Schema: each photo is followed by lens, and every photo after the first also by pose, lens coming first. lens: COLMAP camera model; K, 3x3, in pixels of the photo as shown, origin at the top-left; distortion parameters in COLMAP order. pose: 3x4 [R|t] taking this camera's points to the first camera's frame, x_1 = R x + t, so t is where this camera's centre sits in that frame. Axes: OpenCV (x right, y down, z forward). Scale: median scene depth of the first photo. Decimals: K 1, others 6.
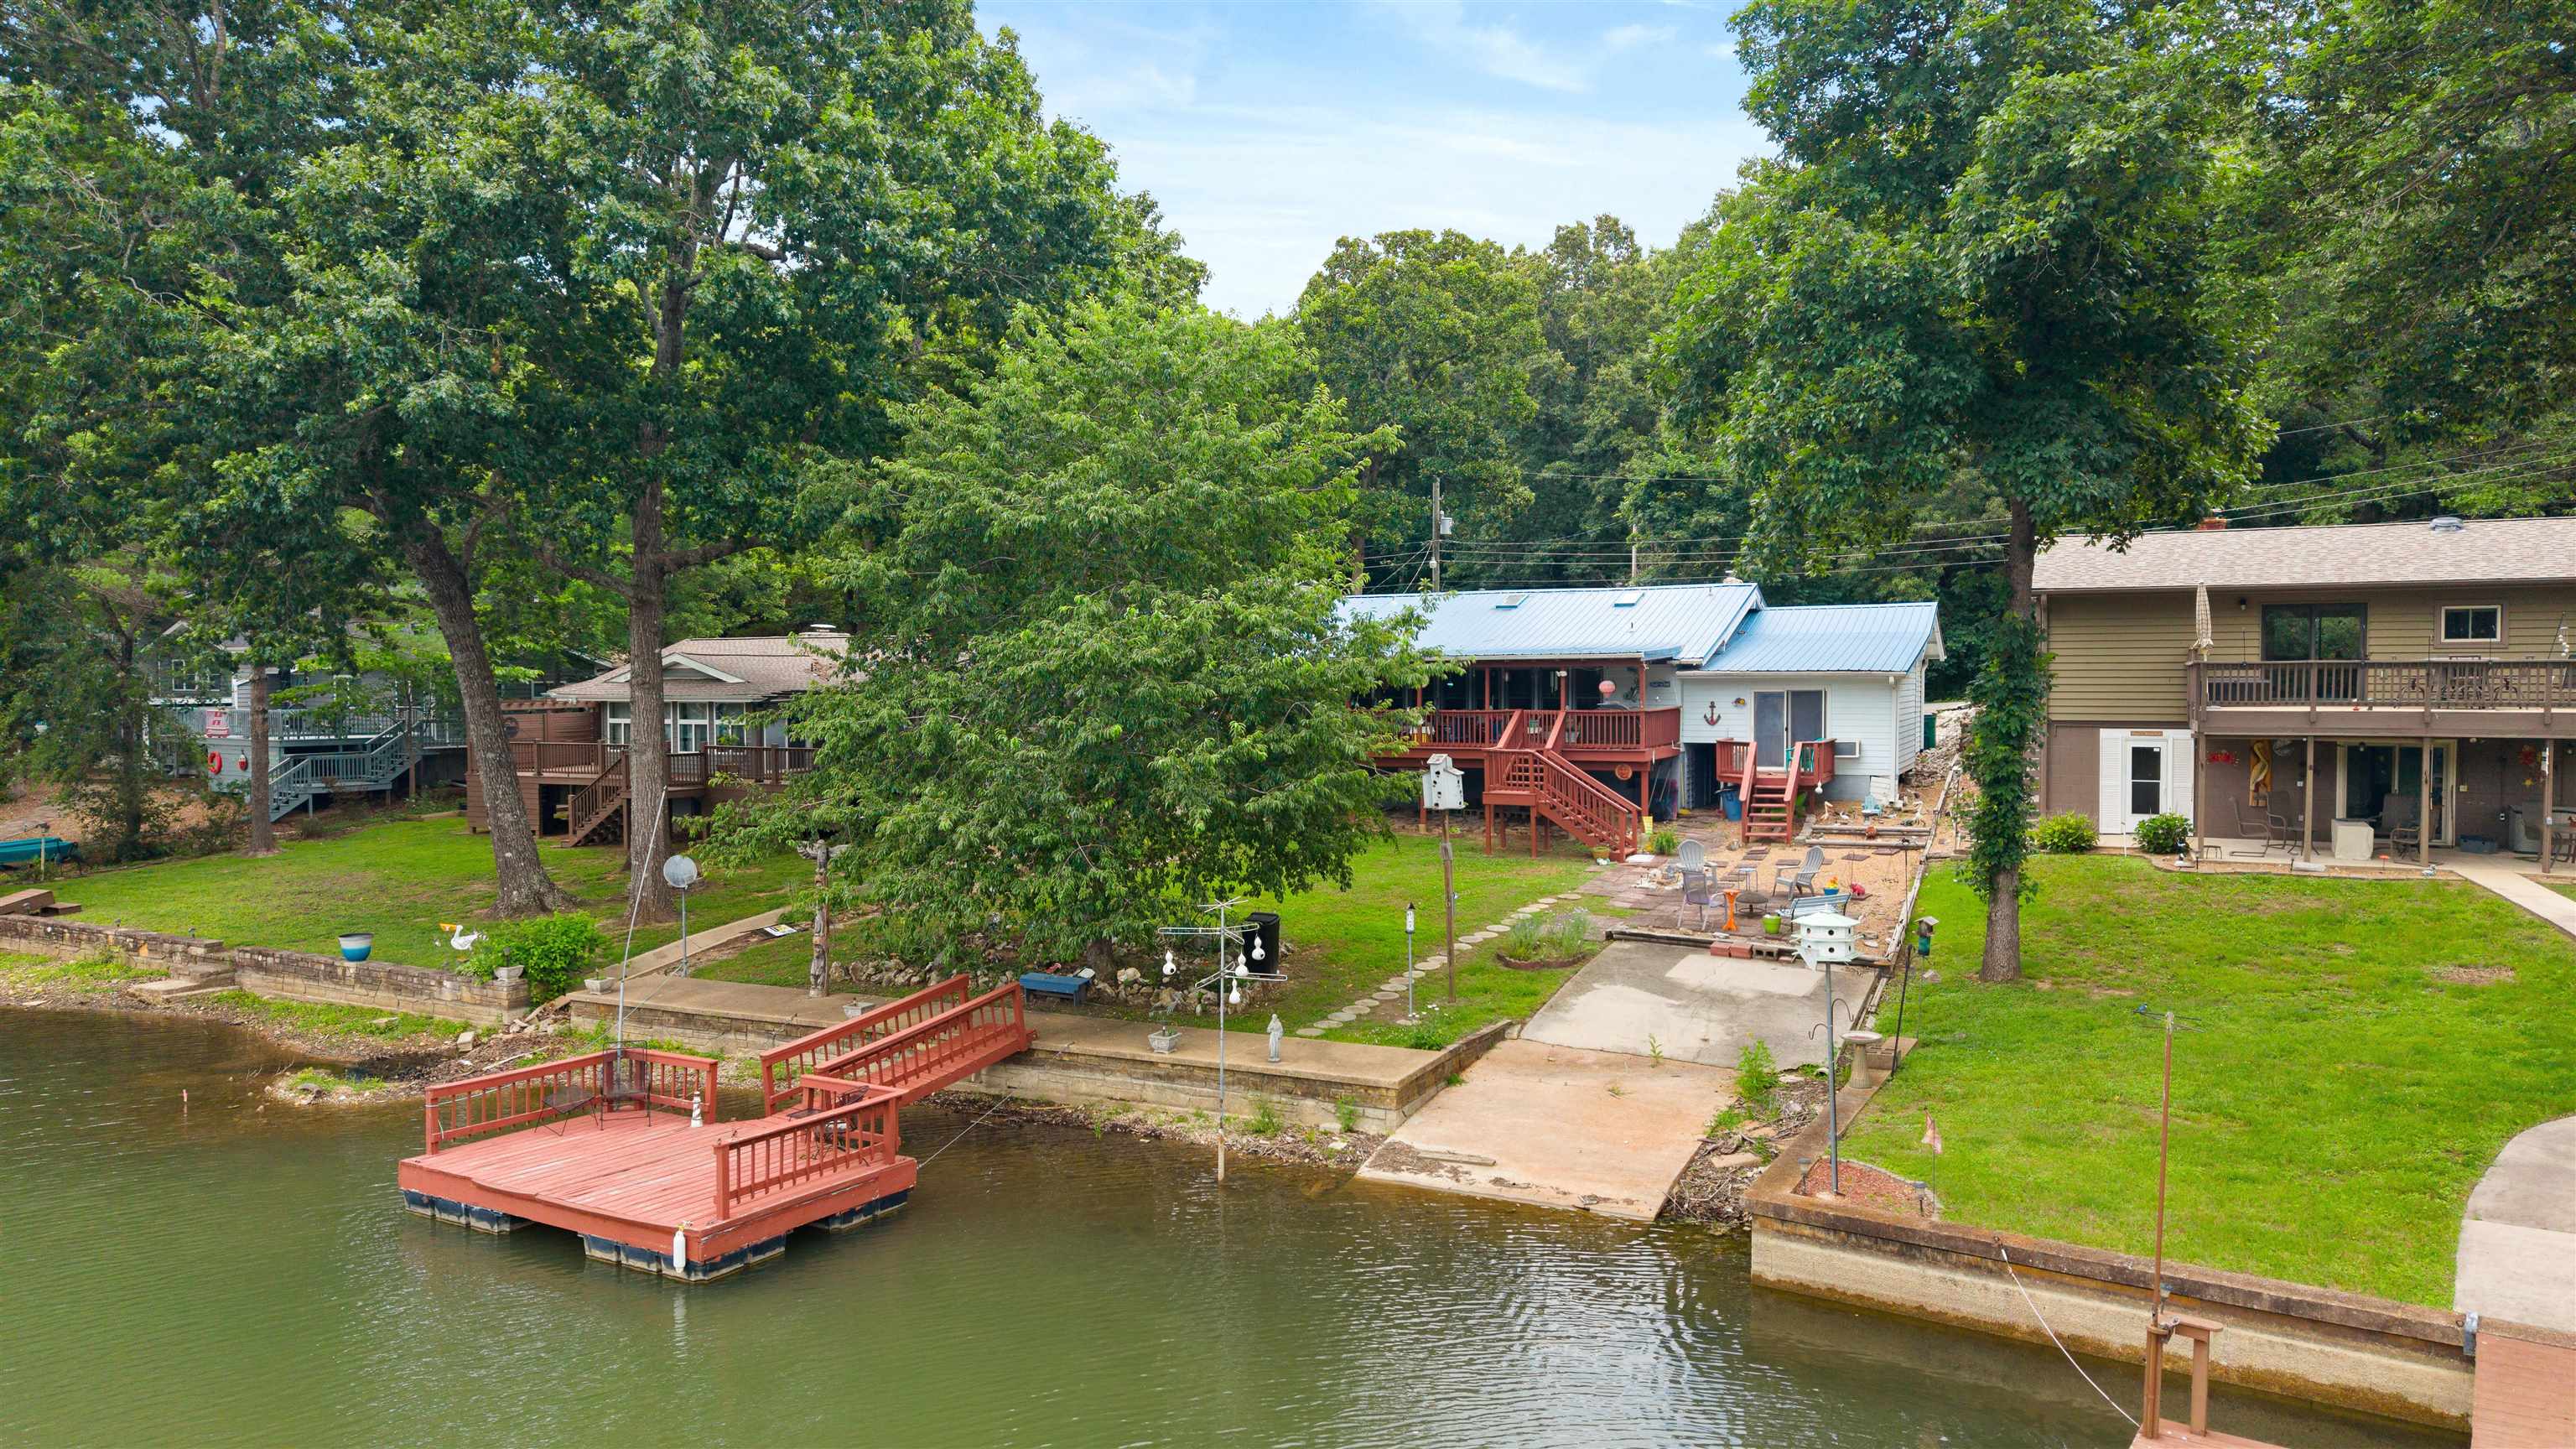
lens RADIAL K [[1885.6, 0, 1292.4], [0, 1885.6, 758.9], [0, 0, 1]] dist [0.176682, -0.002823]
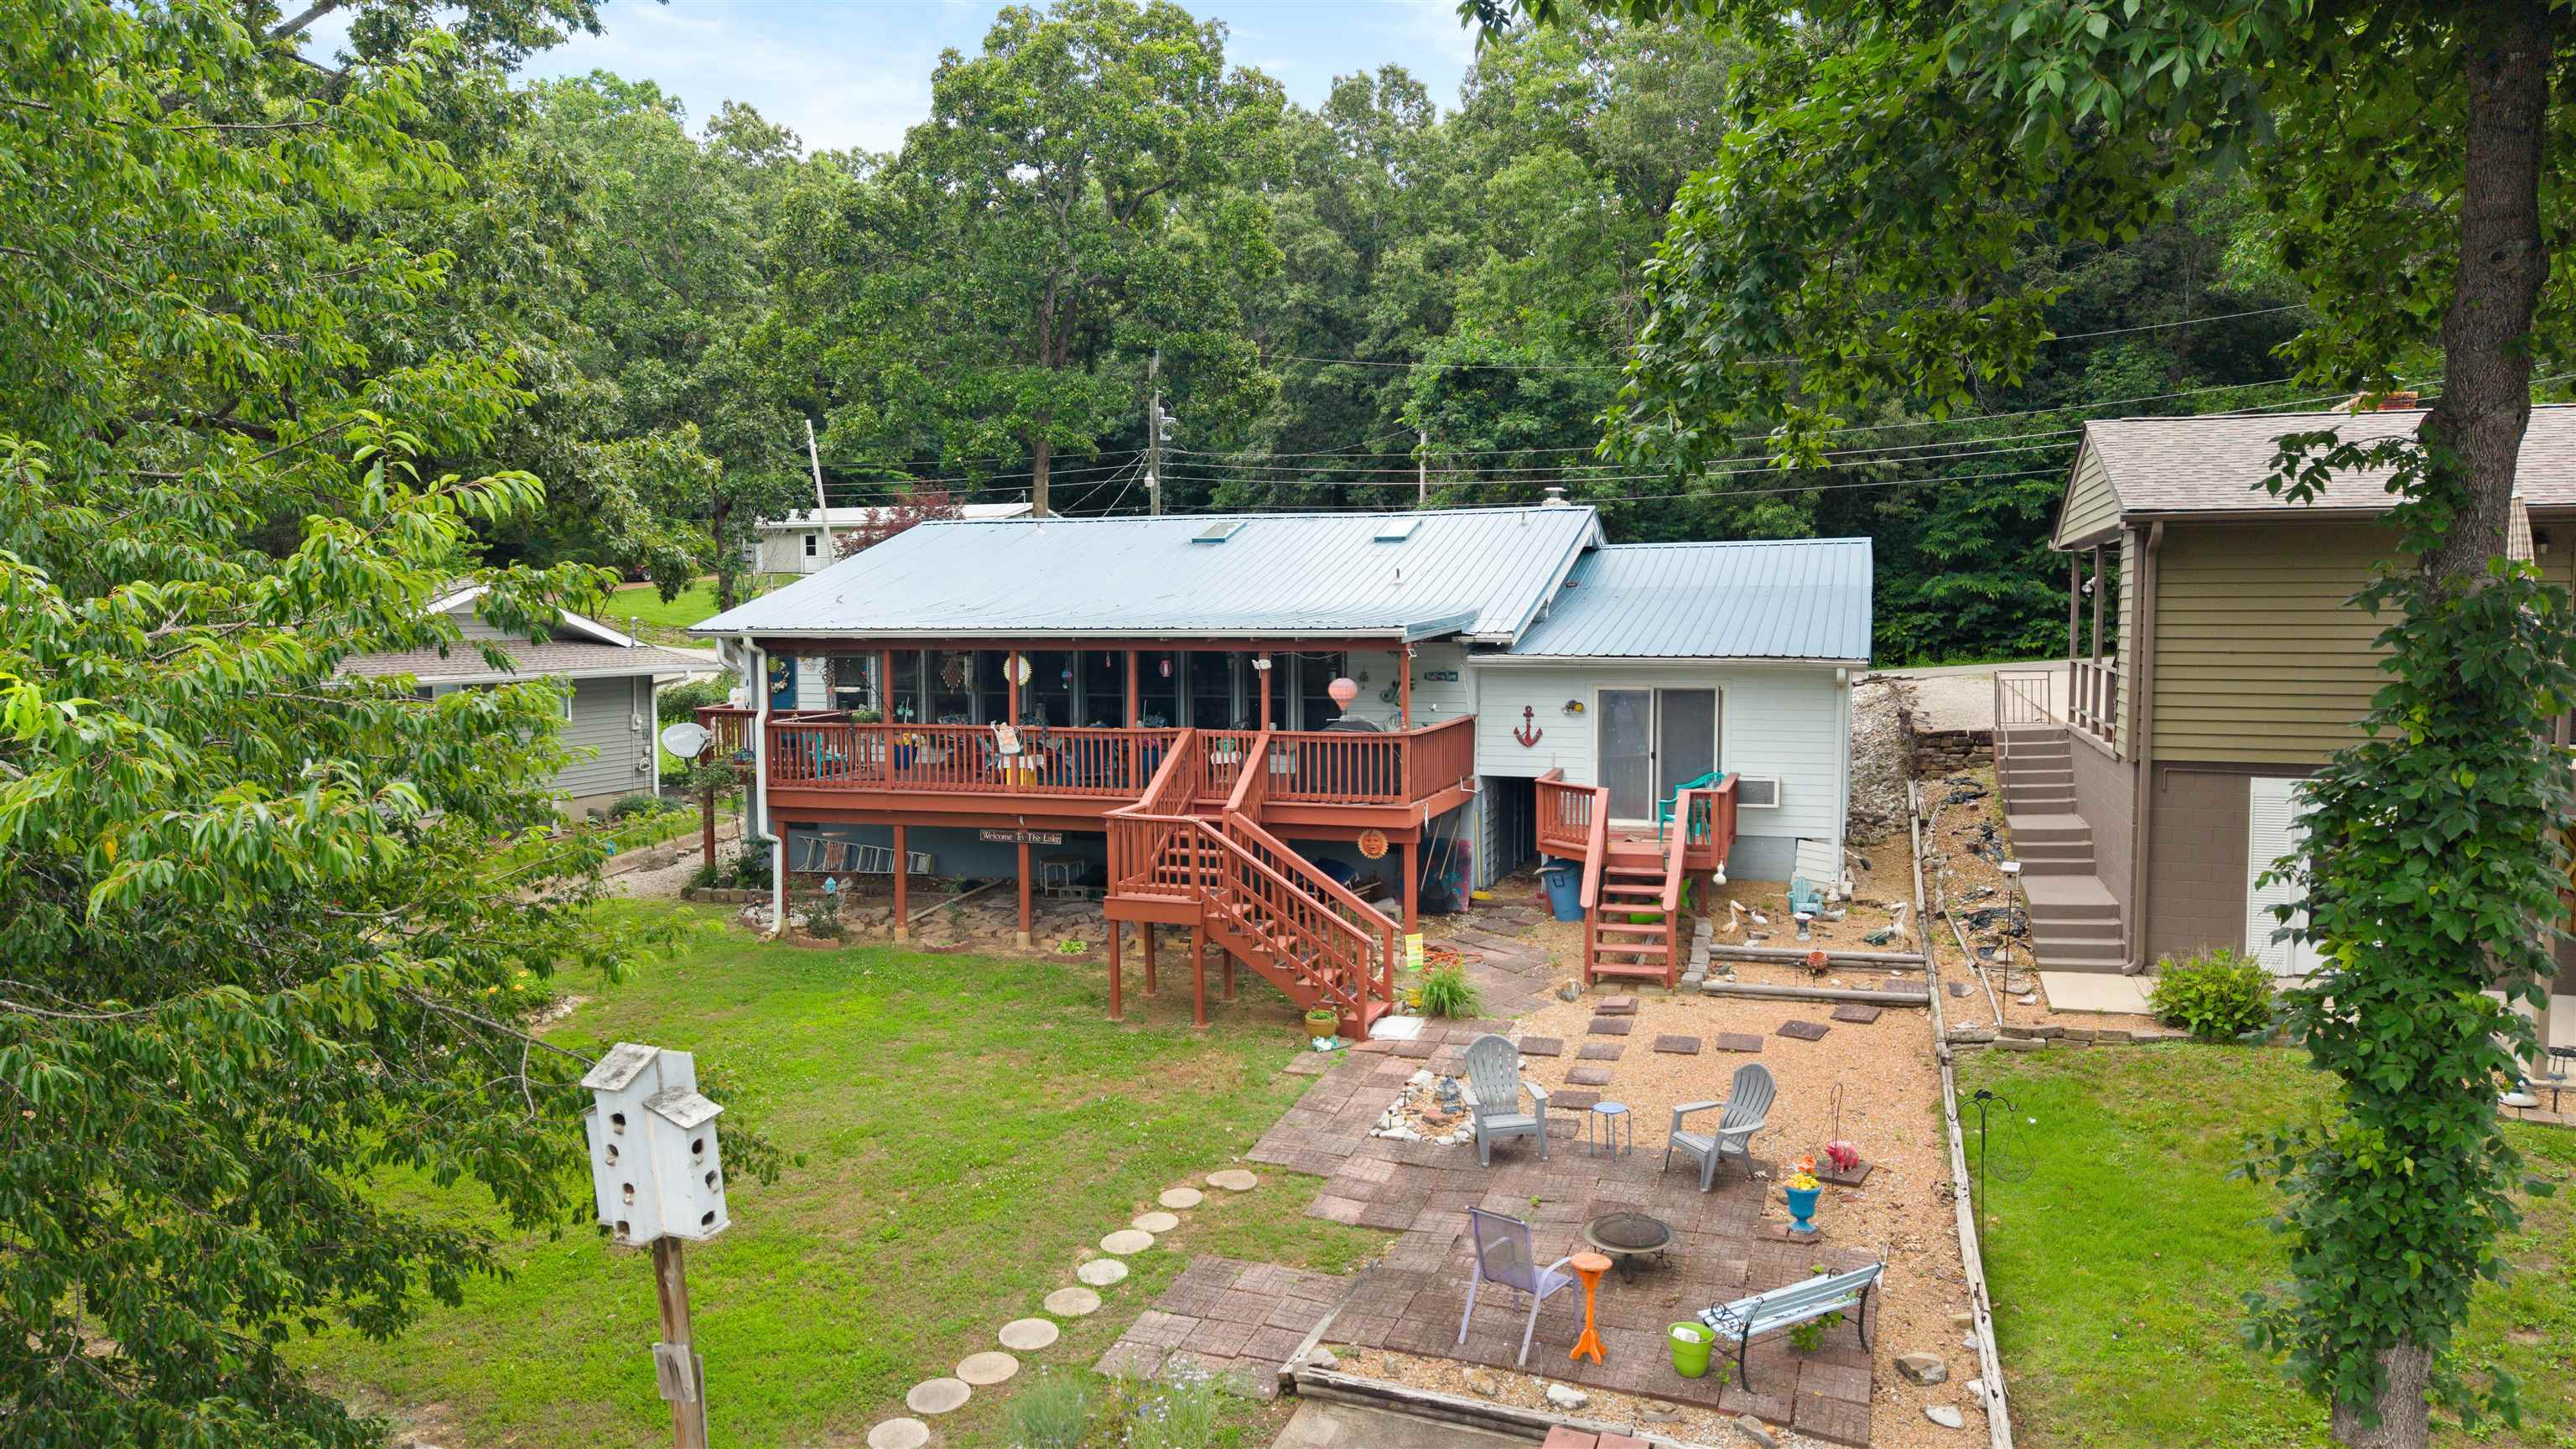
lens RADIAL K [[1885.6, 0, 1292.4], [0, 1885.6, 758.9], [0, 0, 1]] dist [0.176682, -0.002823]
pose [[0.994960, -0.005400, 0.100127, 0.090662], [0.001971, 0.999409, 0.034319, -0.033940], [-0.100253, -0.033949, 0.994383, 0.430663]]
